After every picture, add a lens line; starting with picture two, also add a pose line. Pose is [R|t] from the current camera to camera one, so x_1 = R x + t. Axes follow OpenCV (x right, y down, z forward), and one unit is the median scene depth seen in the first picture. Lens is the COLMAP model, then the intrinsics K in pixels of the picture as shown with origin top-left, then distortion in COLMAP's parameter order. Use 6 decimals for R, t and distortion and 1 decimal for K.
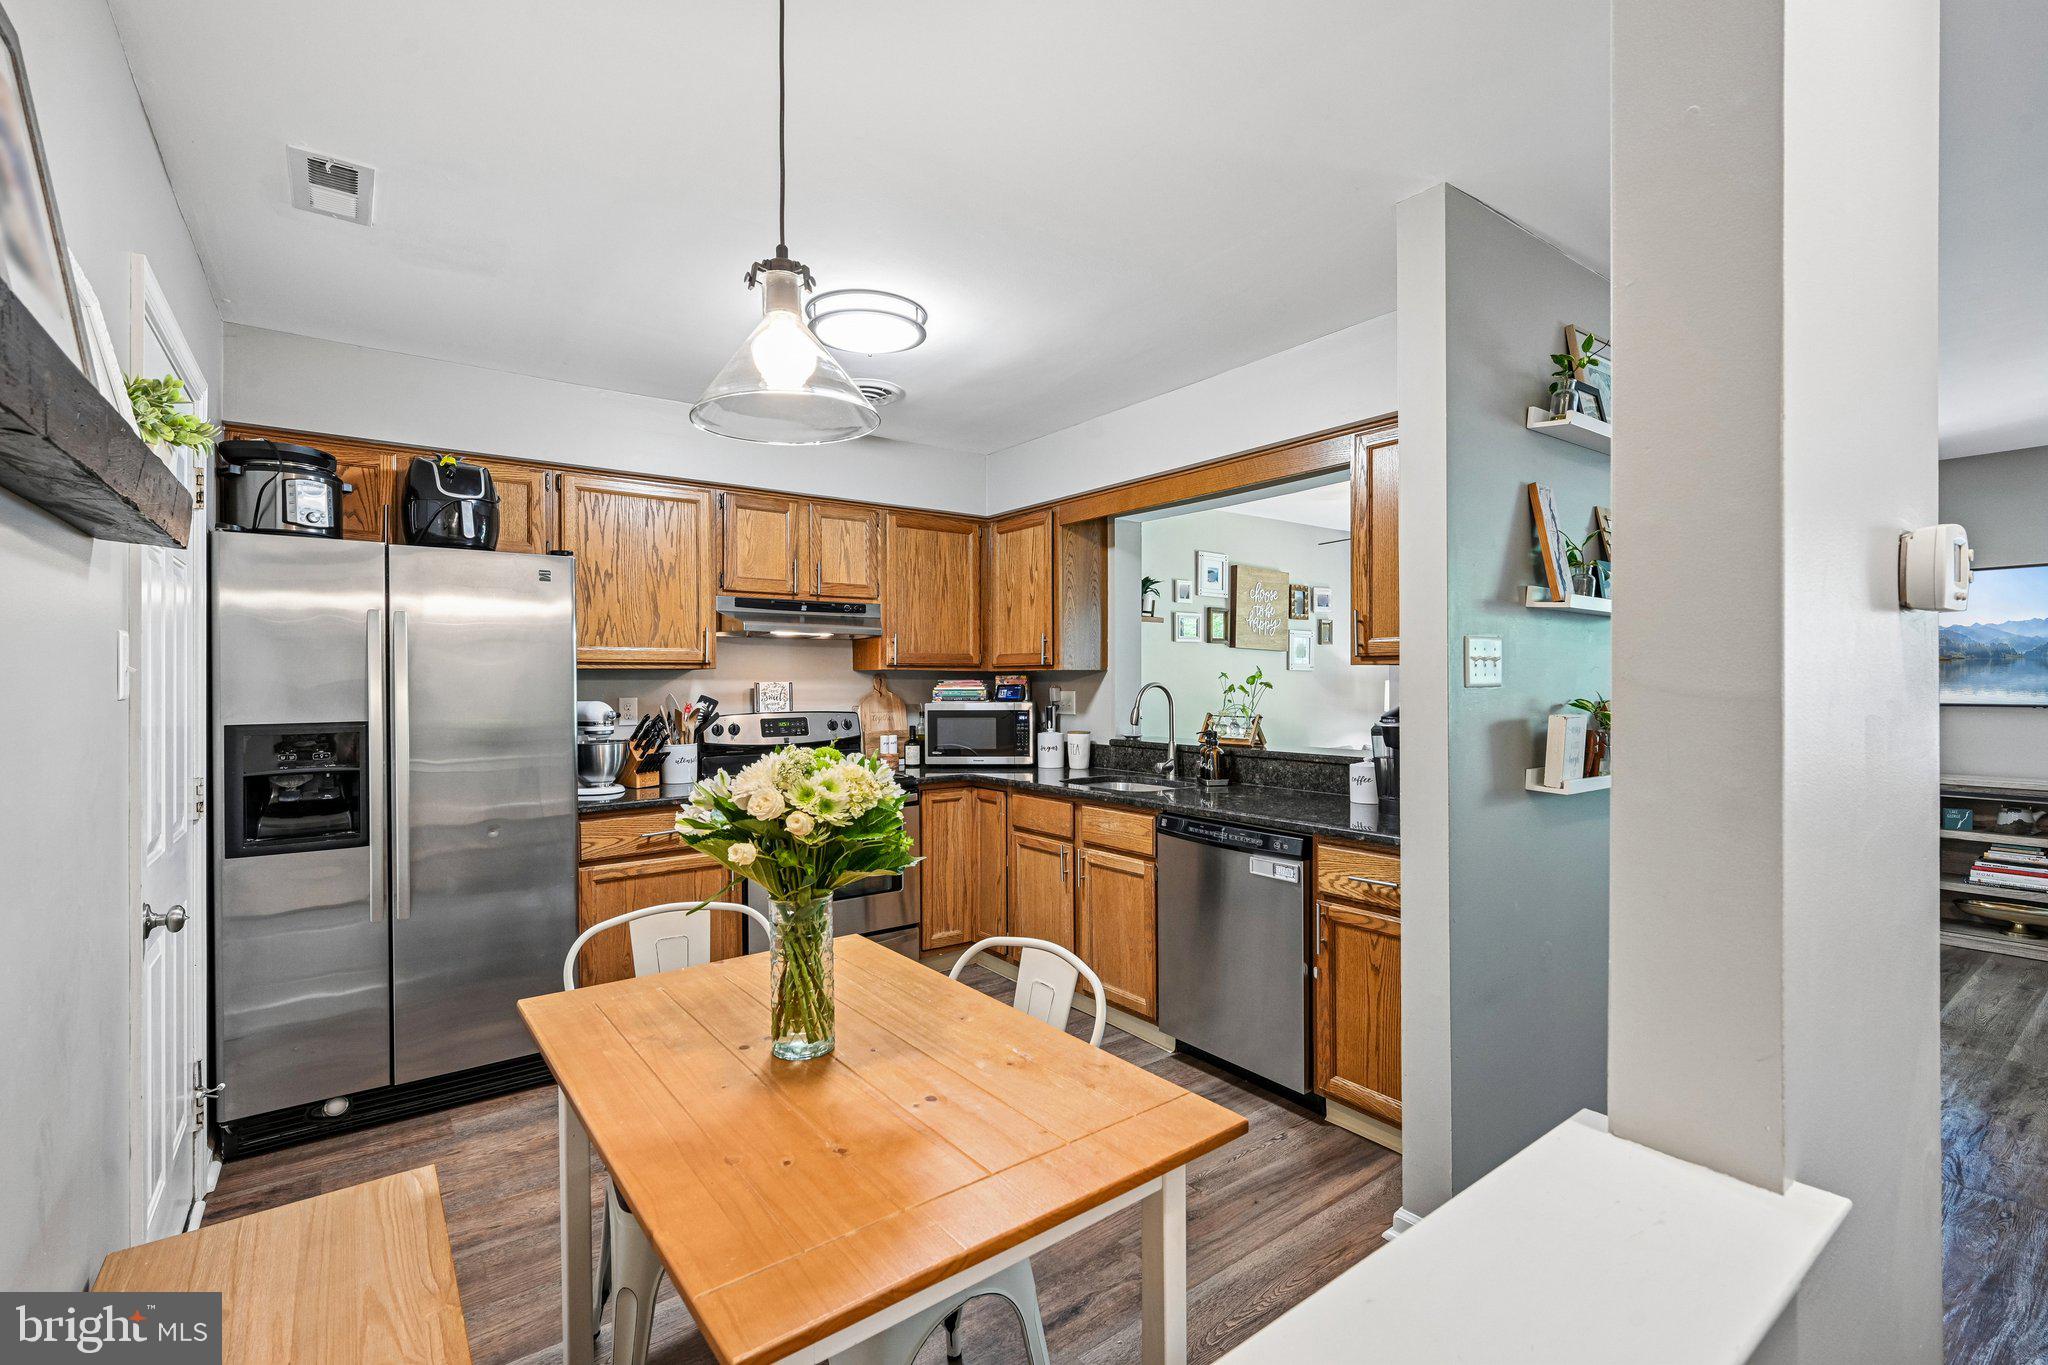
lens RADIAL K [[907.5, 0, 1023.7], [0, 907.5, 681.1], [0, 0, 1]] dist [0.000462, 0.000121]
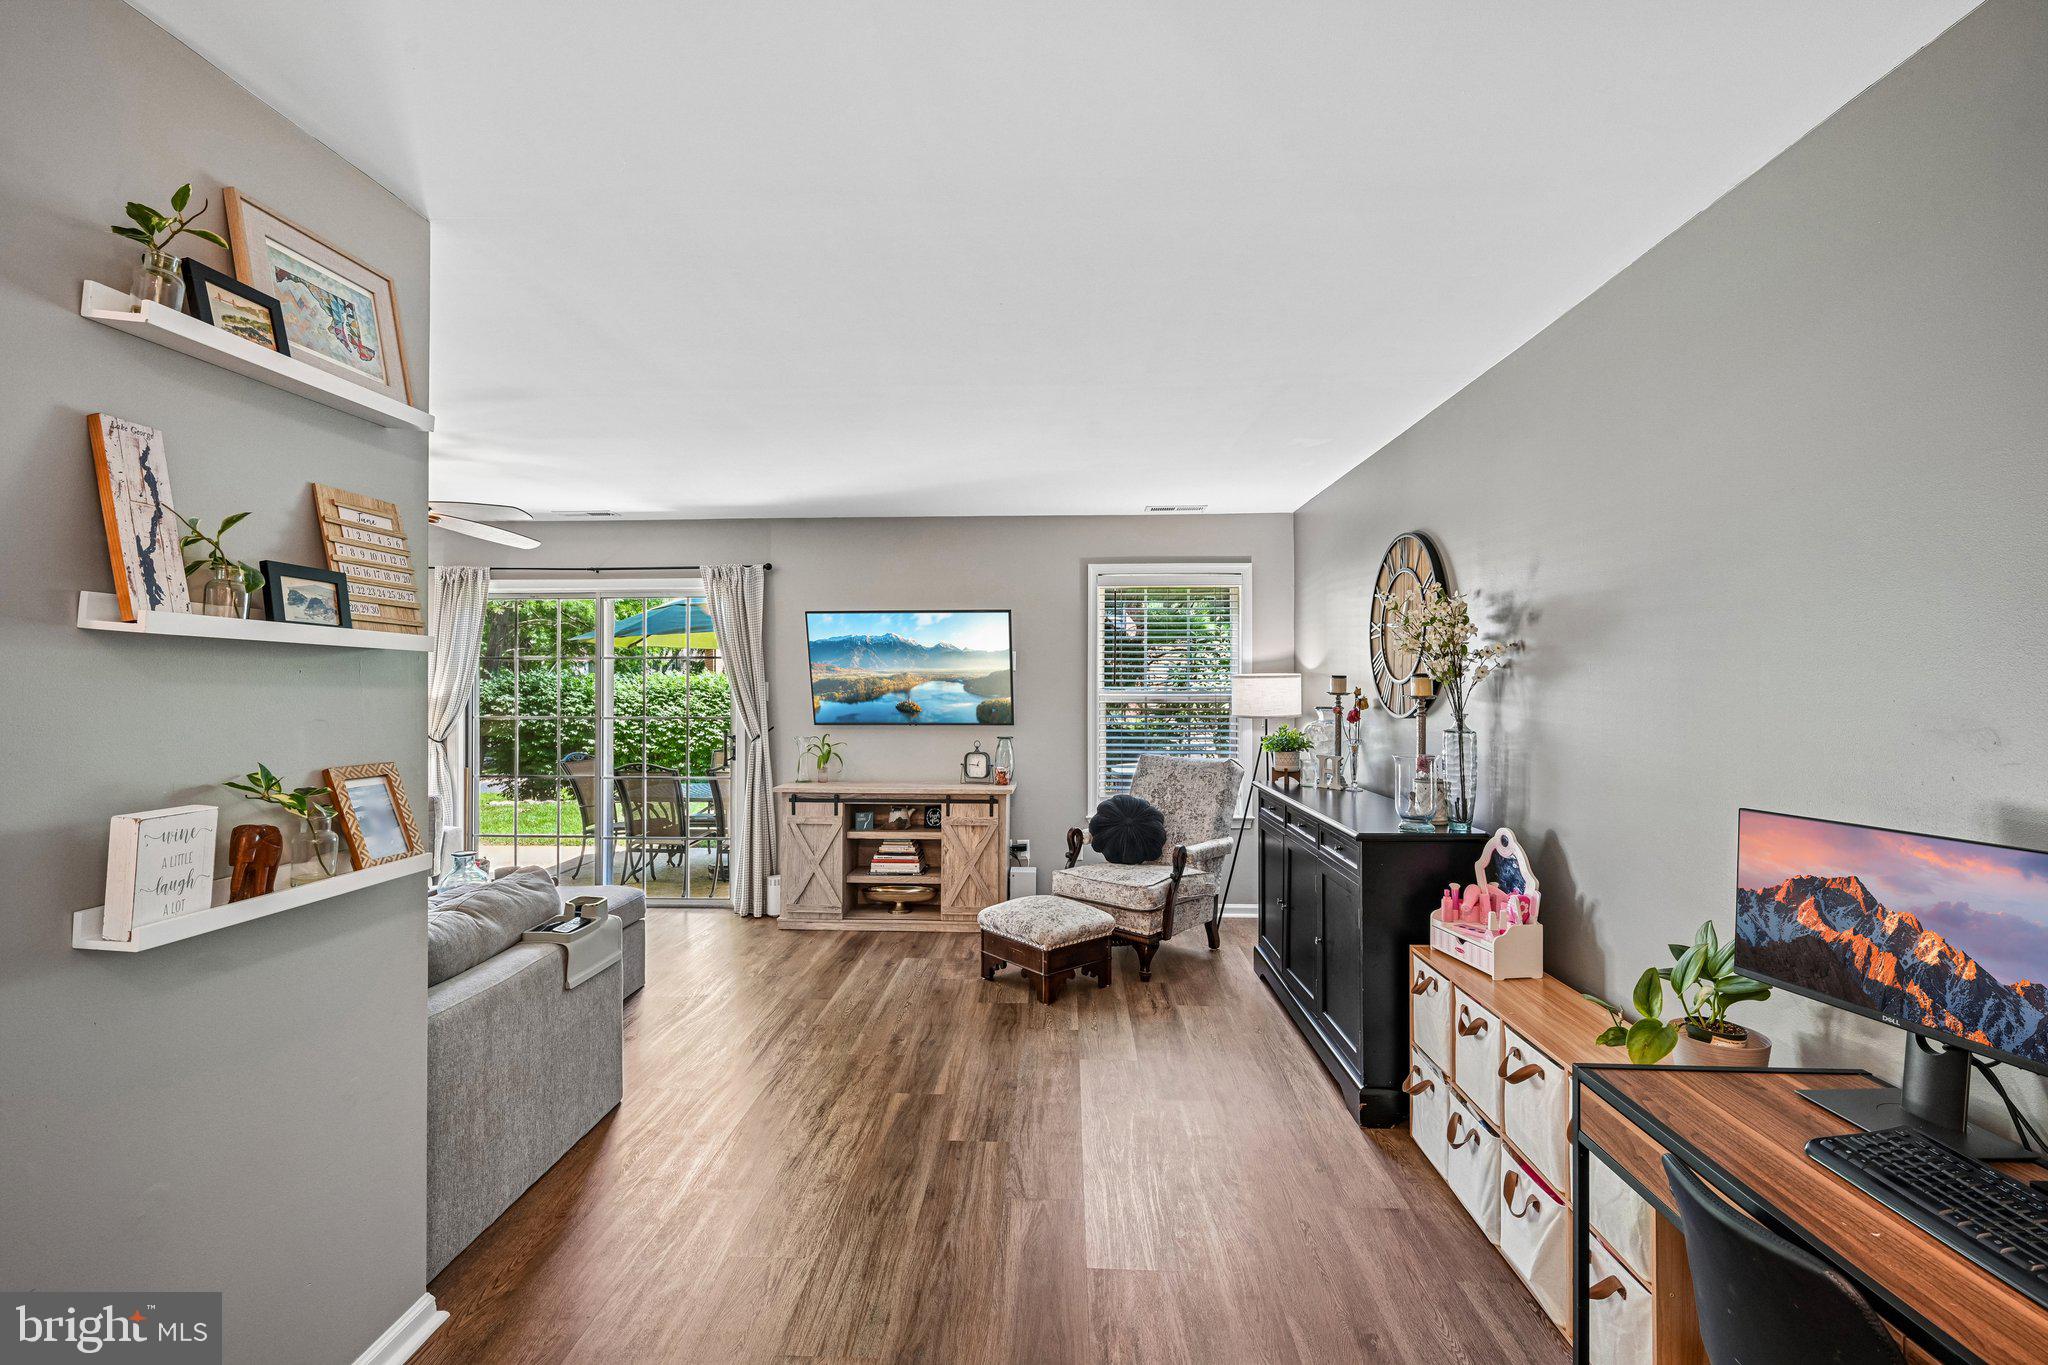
lens RADIAL K [[907.5, 0, 1028.6], [0, 907.5, 685.7], [0, 0, 1]] dist [0.000462, 0.000121]
pose [[0.631121, 0.002239, 0.775681, 0.251182], [-0.001403, 0.999997, -0.001745, -0.023283], [-0.775683, 0.000014, 0.631122, 0.089861]]
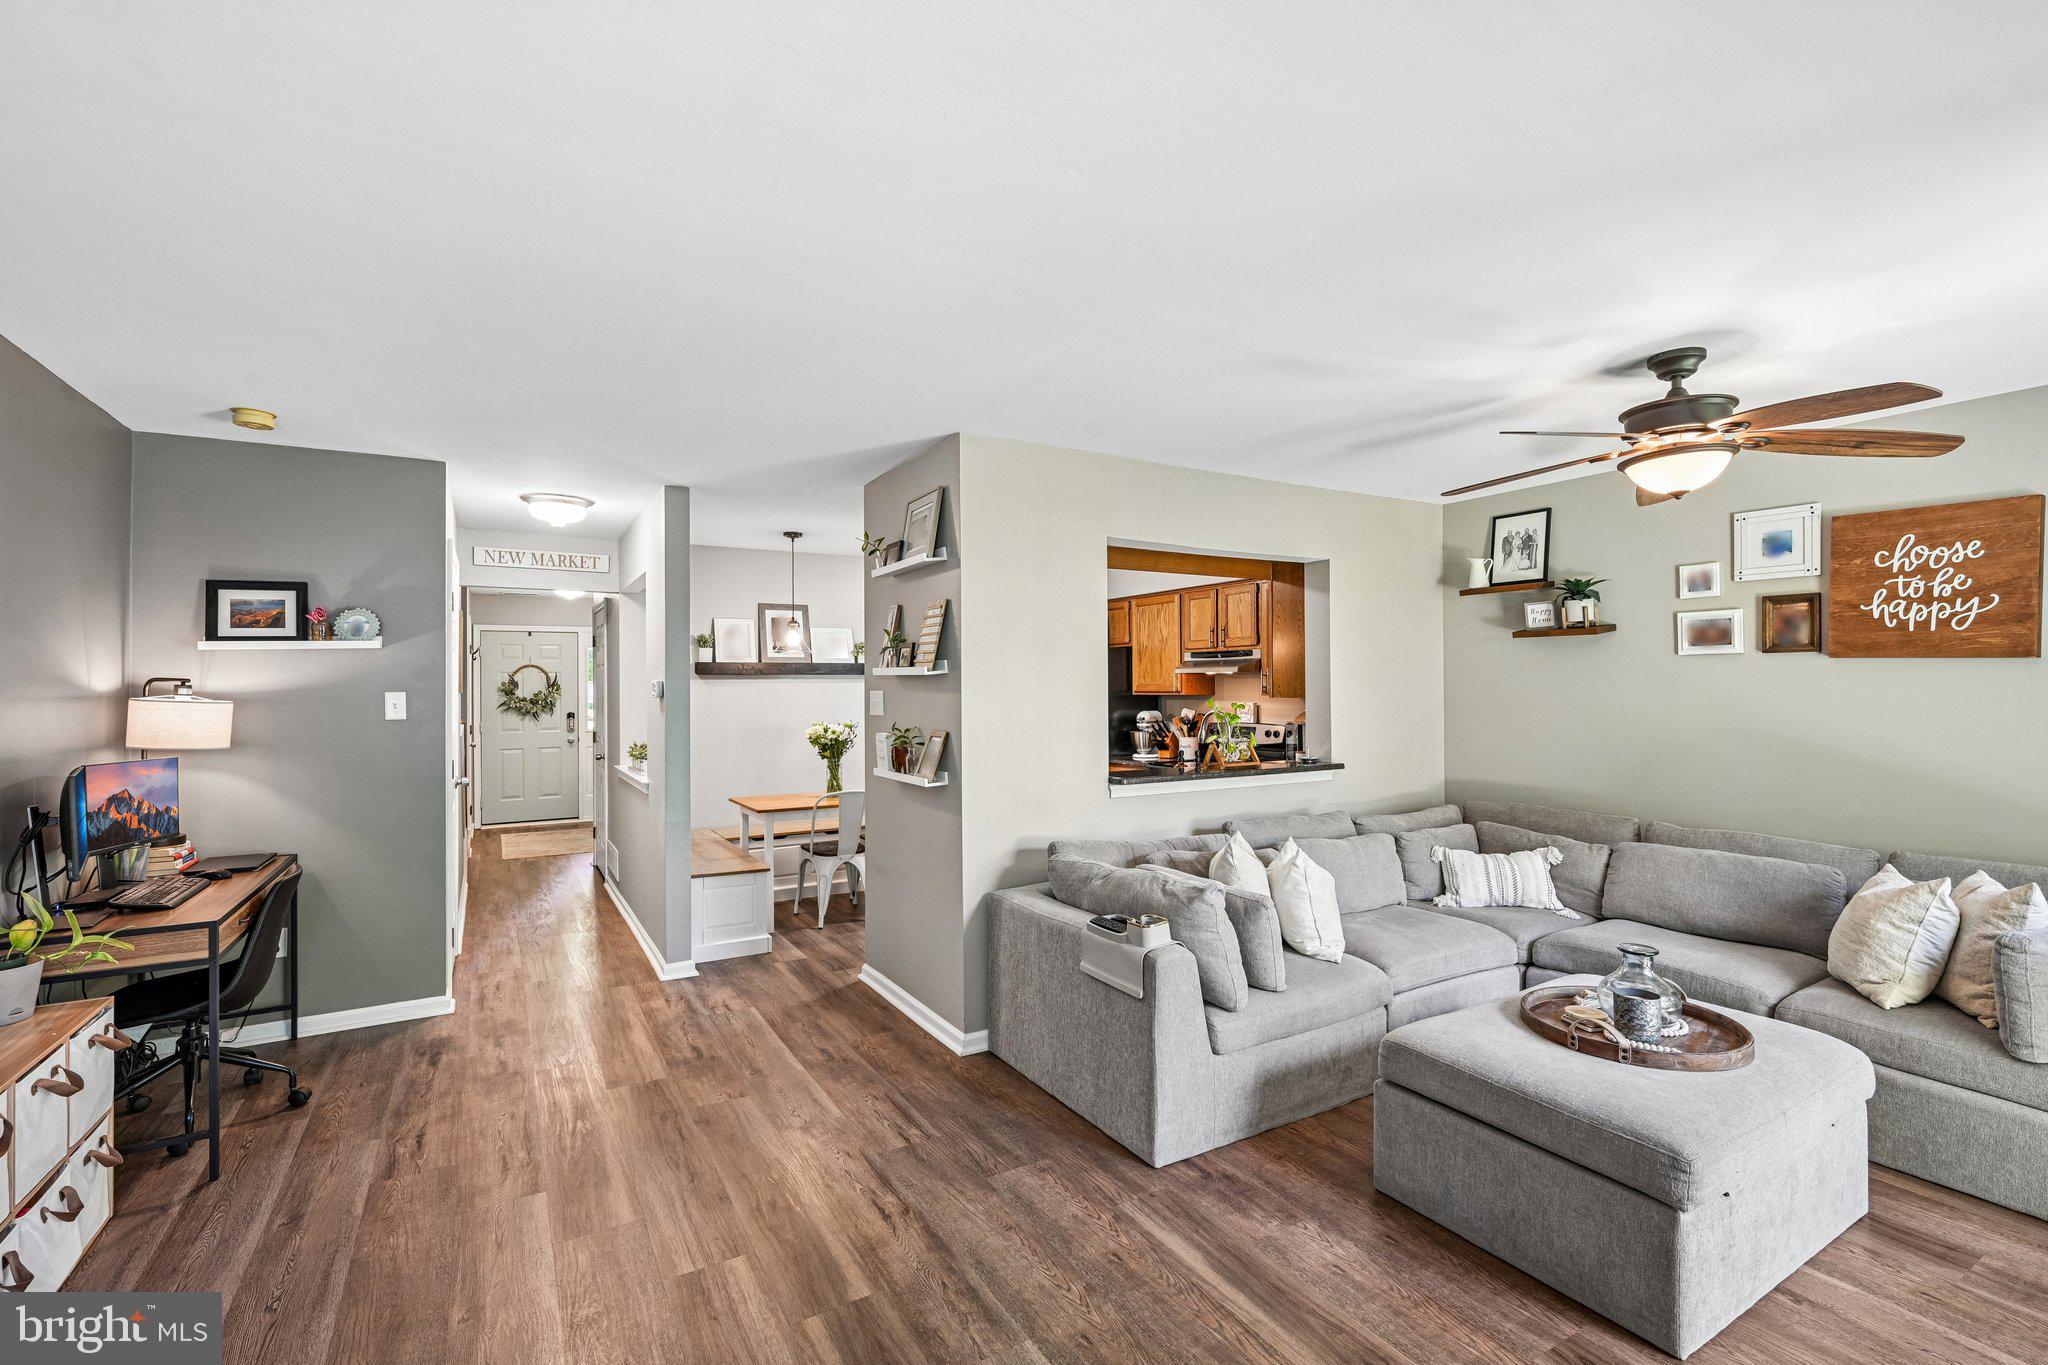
lens RADIAL K [[907.5, 0, 1032.4], [0, 907.5, 683.6], [0, 0, 1]] dist [0.000462, 0.000121]
pose [[-0.107077, 0.002292, -0.994248, 1.206911], [0.005603, 0.999983, 0.001702, -0.032642], [0.994235, -0.005389, -0.107088, 0.755506]]
